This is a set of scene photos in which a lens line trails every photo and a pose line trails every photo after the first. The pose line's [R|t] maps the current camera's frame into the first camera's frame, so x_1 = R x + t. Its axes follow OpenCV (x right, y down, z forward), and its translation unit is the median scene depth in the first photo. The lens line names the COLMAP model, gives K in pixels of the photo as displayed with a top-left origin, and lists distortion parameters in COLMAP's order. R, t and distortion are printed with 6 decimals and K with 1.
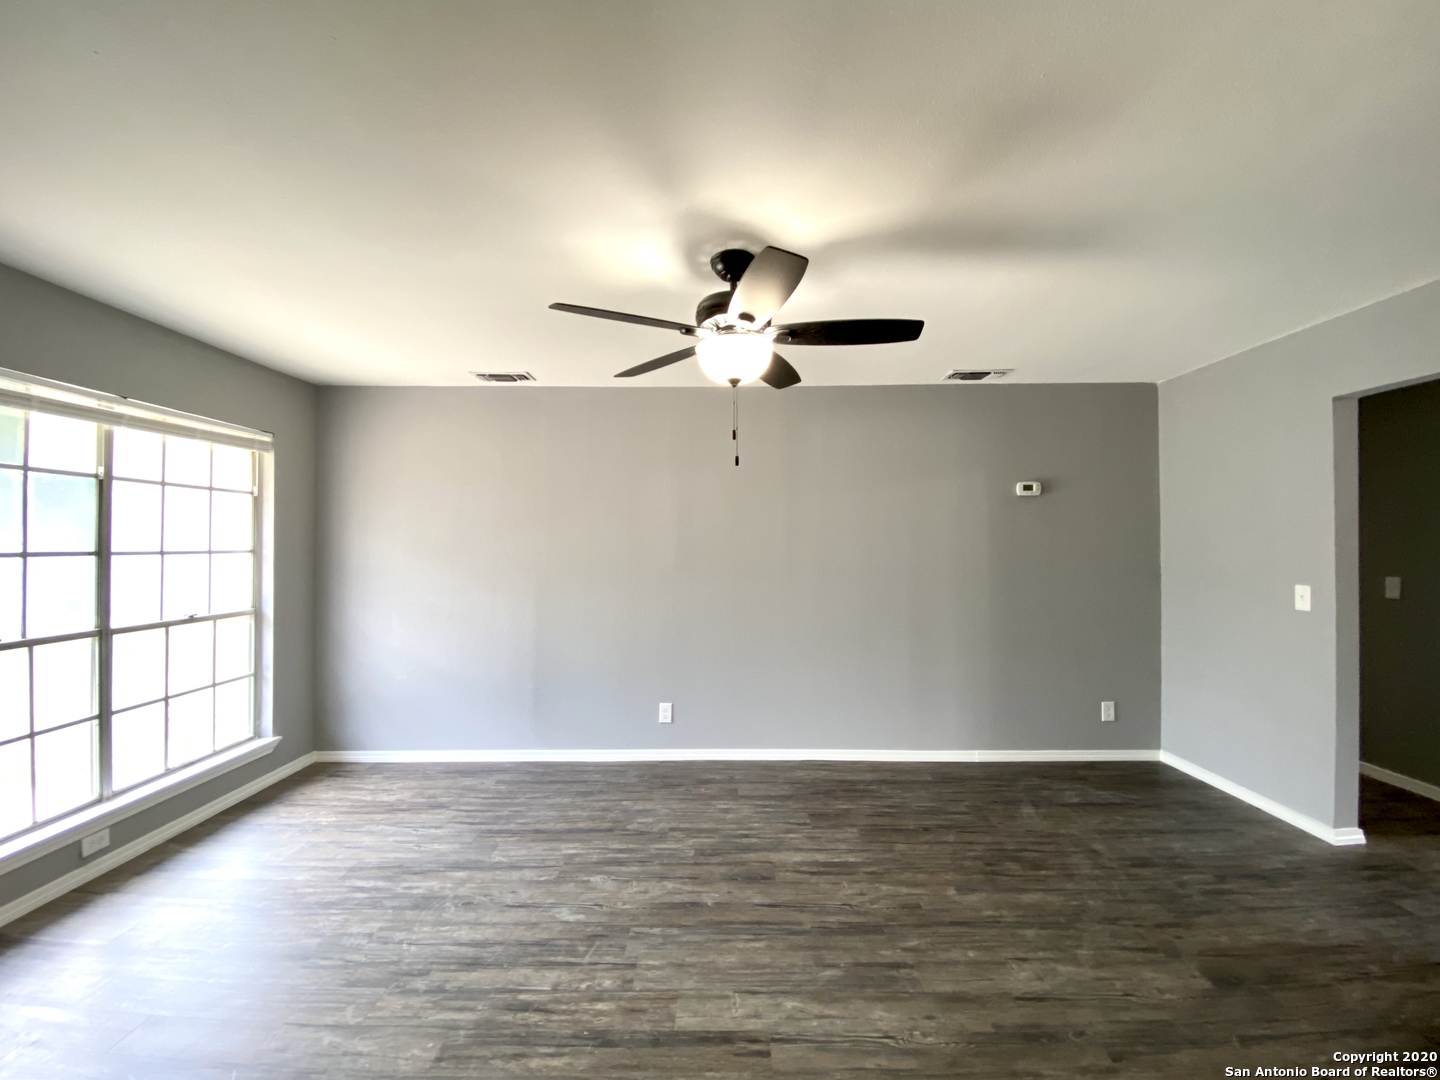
lens RADIAL K [[599.4, 0, 712.8], [0, 599.4, 533.3], [0, 0, 1]] dist [0.014402, -0.017821]
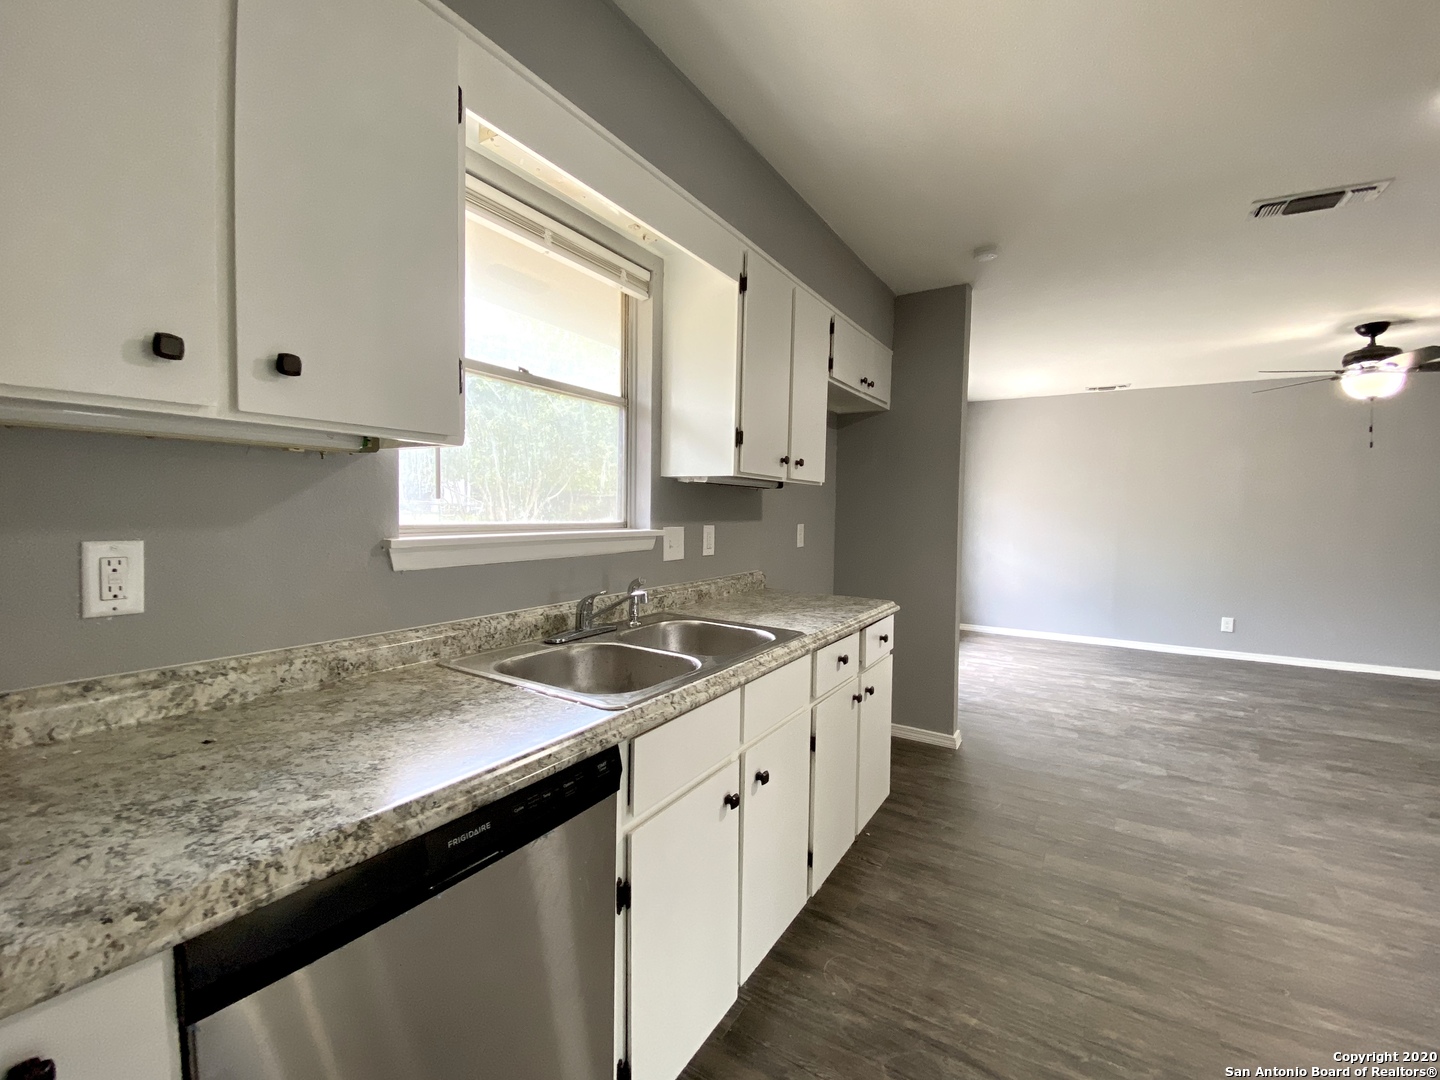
lens RADIAL K [[599.4, 0, 712.8], [0, 599.4, 533.3], [0, 0, 1]] dist [0.014402, -0.017821]
pose [[0.845966, 0.030893, -0.532340, -0.508995], [-0.006364, 0.998834, 0.047851, 0.048077], [0.533198, -0.037093, 0.845177, -1.132322]]
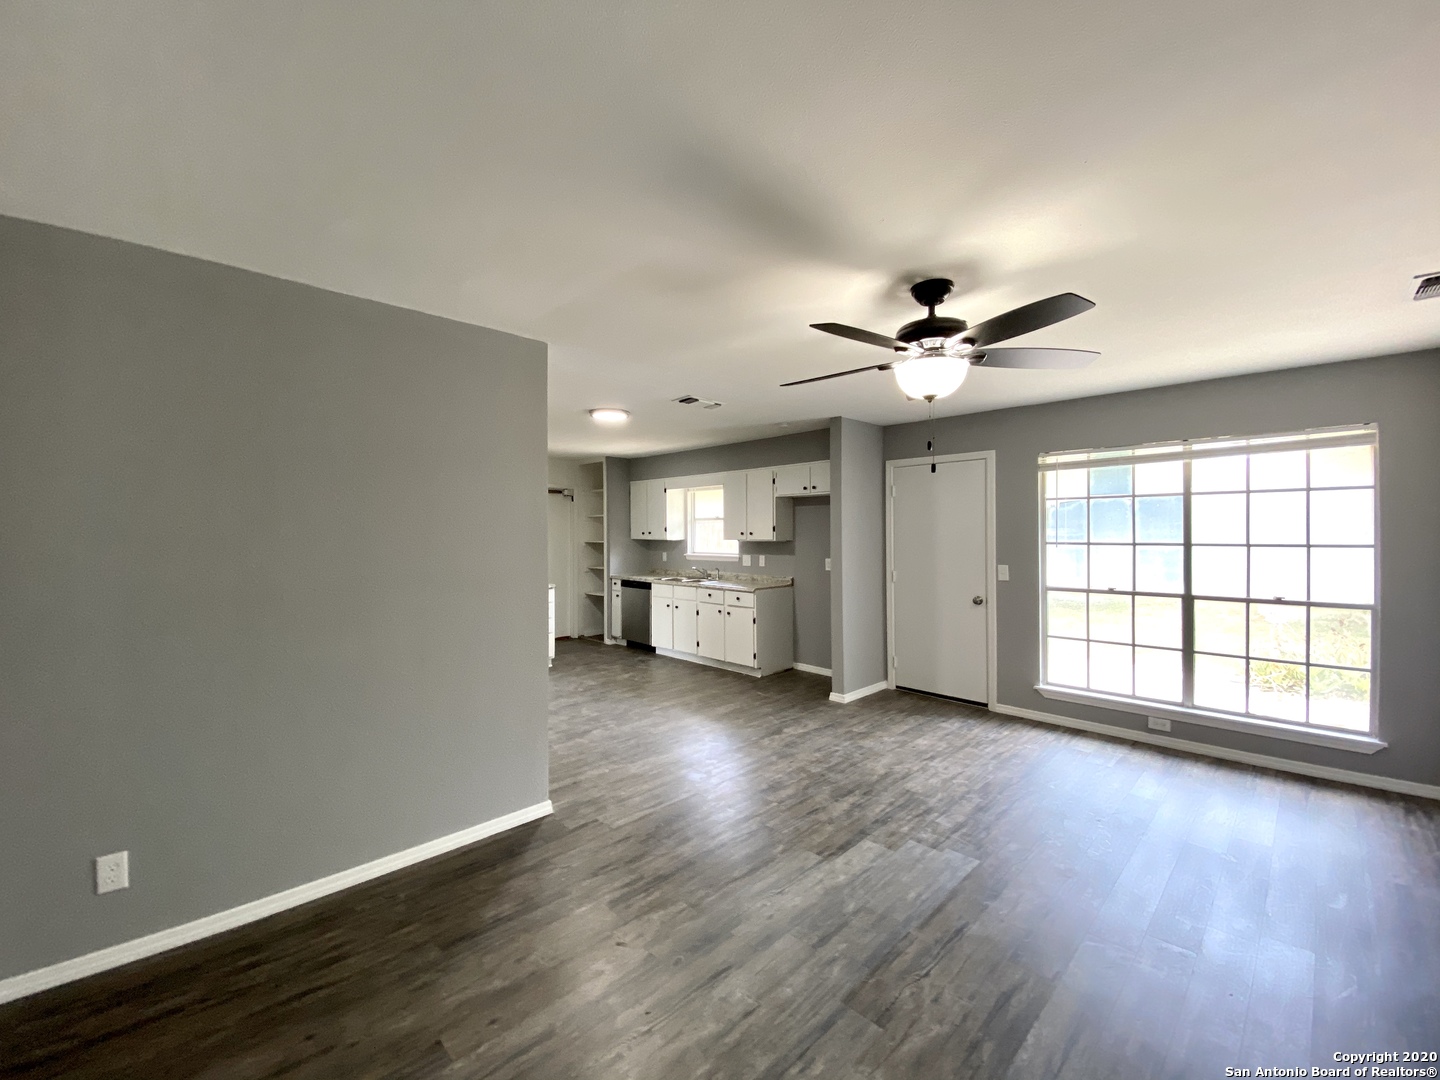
lens RADIAL K [[582.9, 0, 712.8], [0, 582.9, 532.0], [0, 0, 1]] dist [0.013703, -0.015940]
pose [[-0.707141, 0.003484, -0.707064, 0.871691], [0.013600, 0.999870, -0.008675, -0.000913], [0.706941, -0.015750, -0.707097, 1.188741]]
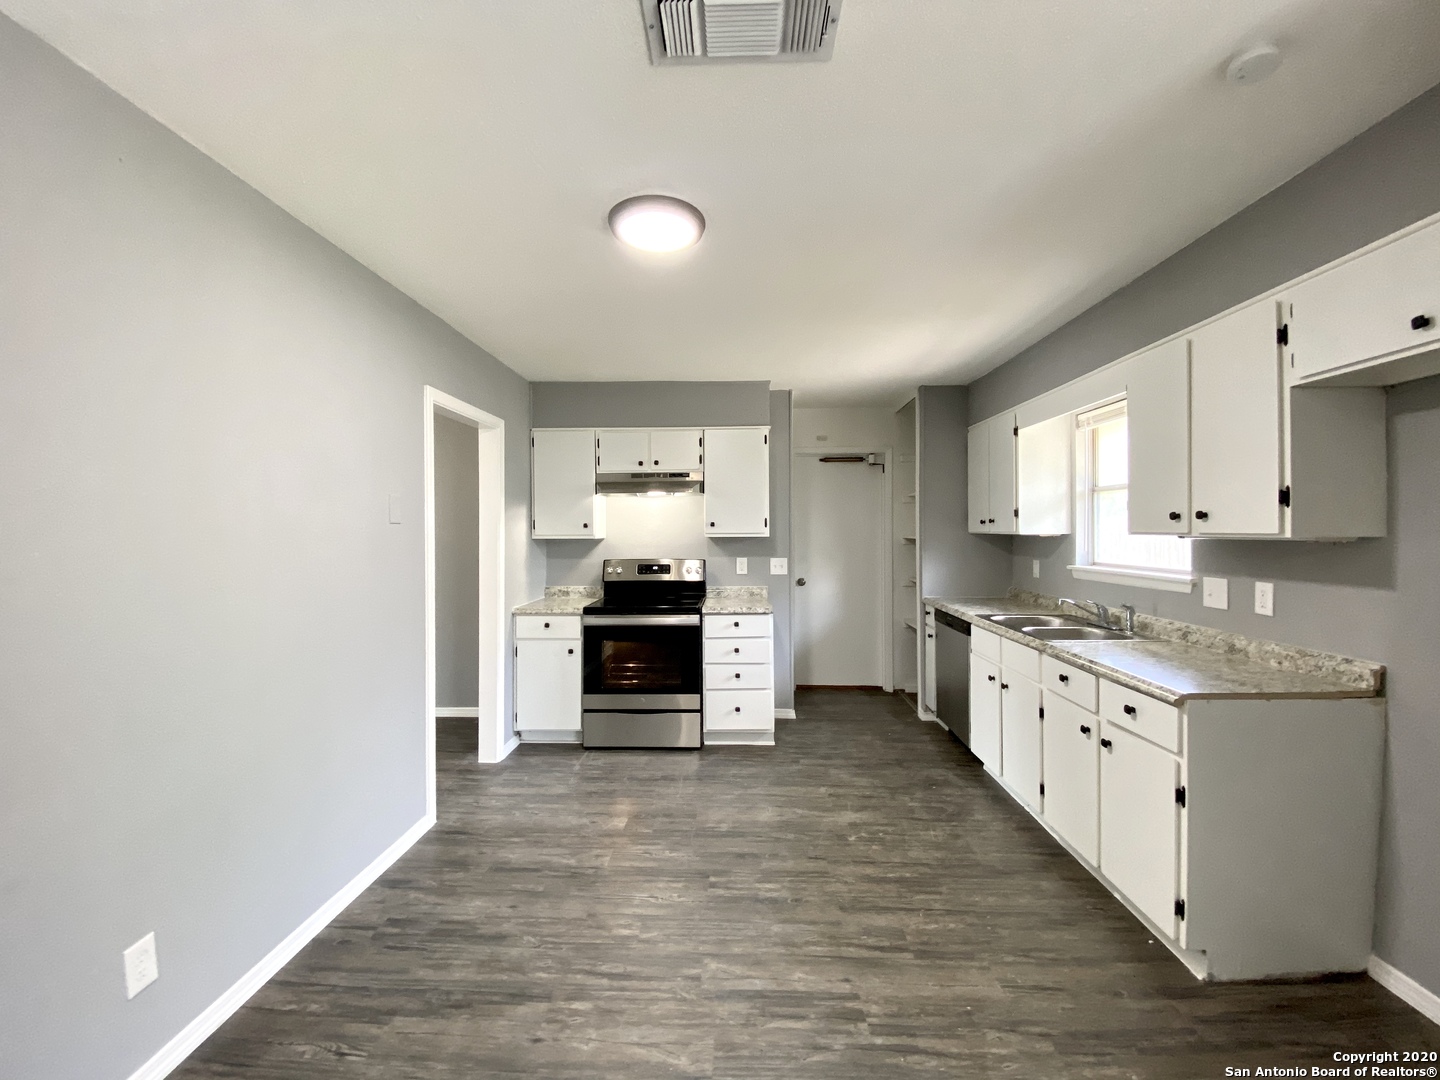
lens RADIAL K [[580.0, 0, 717.3], [0, 580.0, 528.4], [0, 0, 1]] dist [0.039995, -0.027414]
pose [[-0.999488, 0.000114, 0.032003, -0.252141], [-0.000453, 0.999843, -0.017714, 0.018517], [-0.032000, -0.017720, -0.999331, 0.462139]]
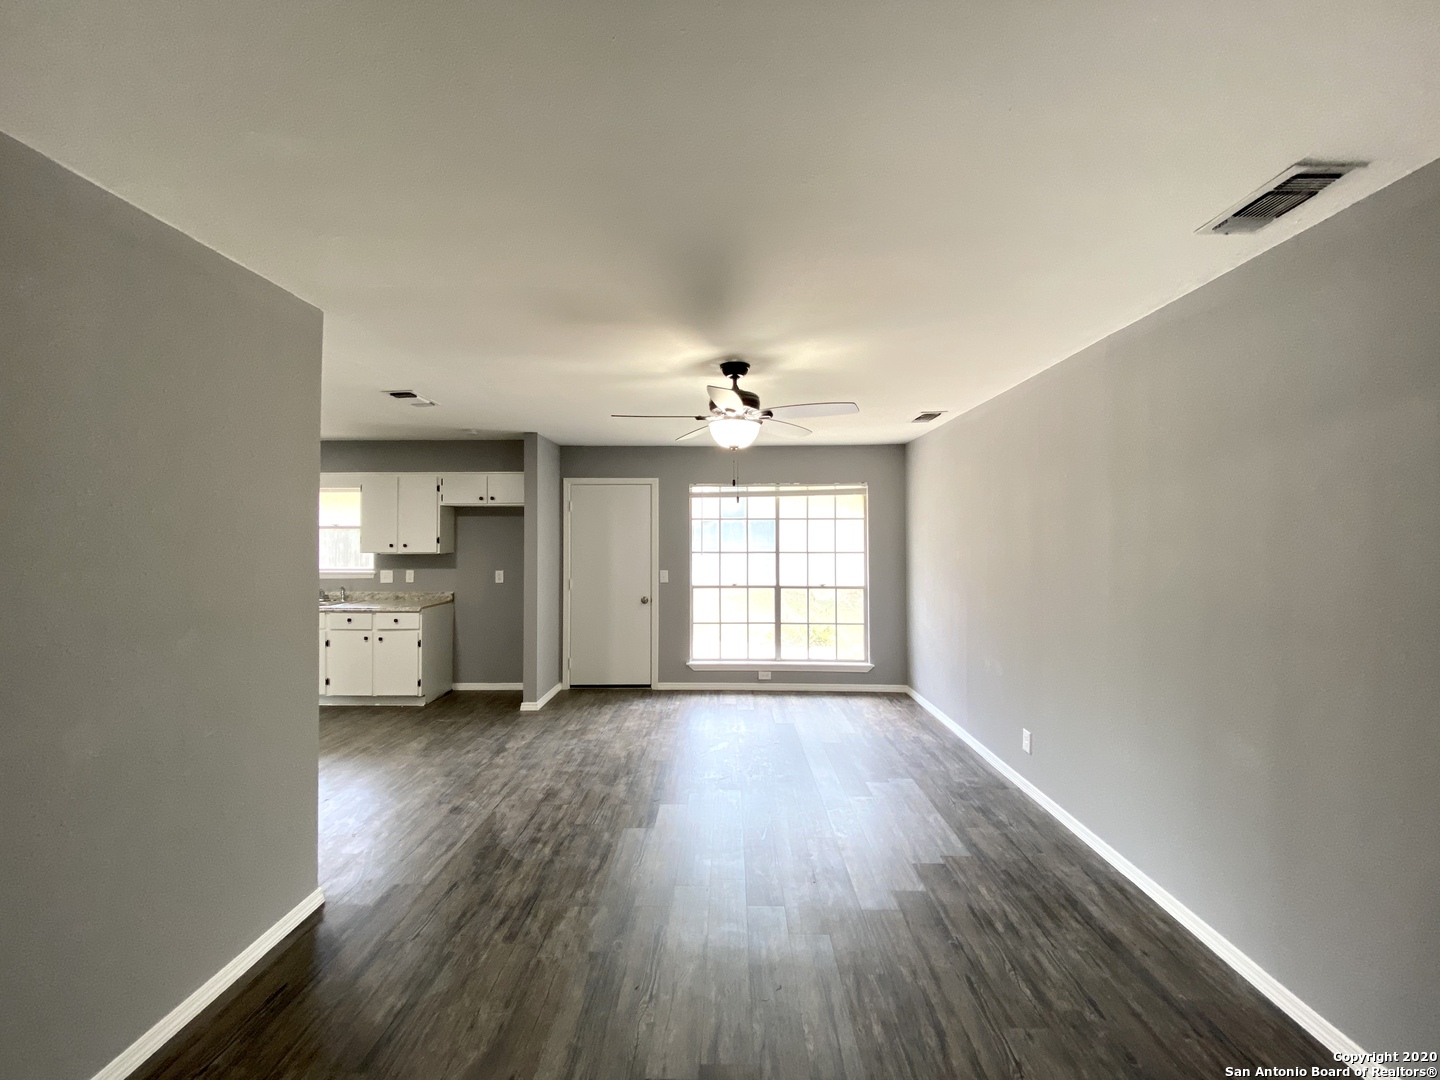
lens RADIAL K [[580.0, 0, 717.3], [0, 580.0, 528.4], [0, 0, 1]] dist [0.039995, -0.027414]
pose [[-0.005367, -0.018838, -0.999808, 1.192763], [0.014847, 0.999711, -0.018916, -0.018890], [0.999875, -0.014946, -0.005085, 0.777264]]
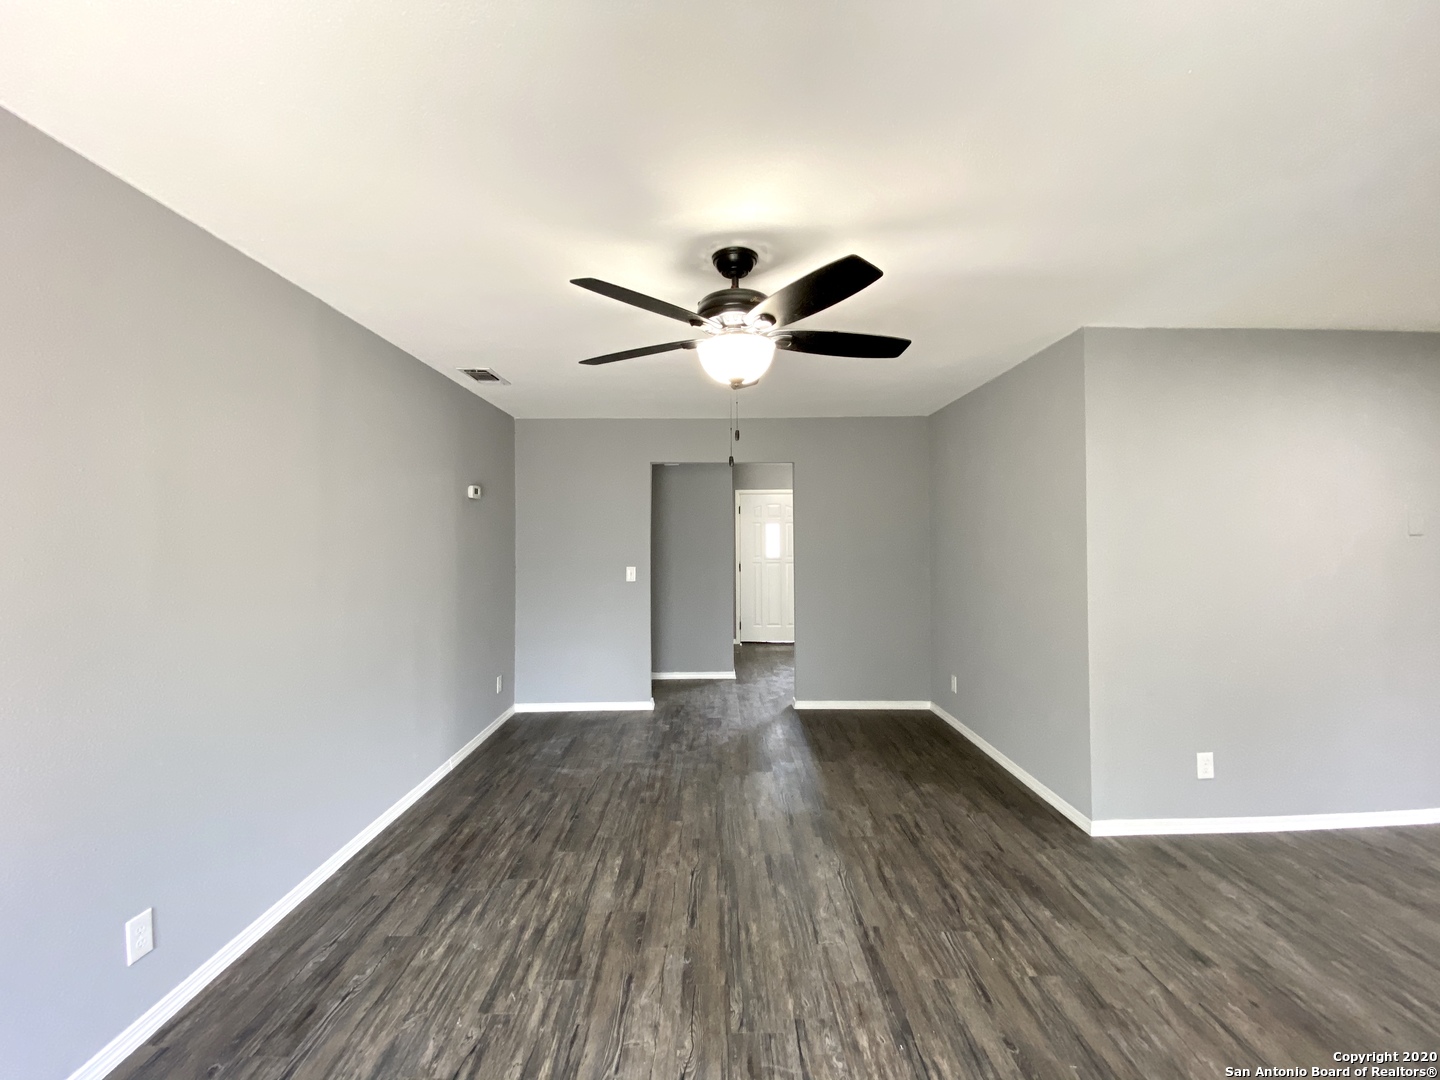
lens RADIAL K [[588.8, 0, 718.7], [0, 588.8, 527.4], [0, 0, 1]] dist [0.009131, -0.016727]
pose [[-0.022119, 0.019452, 0.999566, -0.747624], [-0.007957, 0.999776, -0.019632, 0.007297], [-0.999724, -0.008388, -0.021959, 0.846727]]
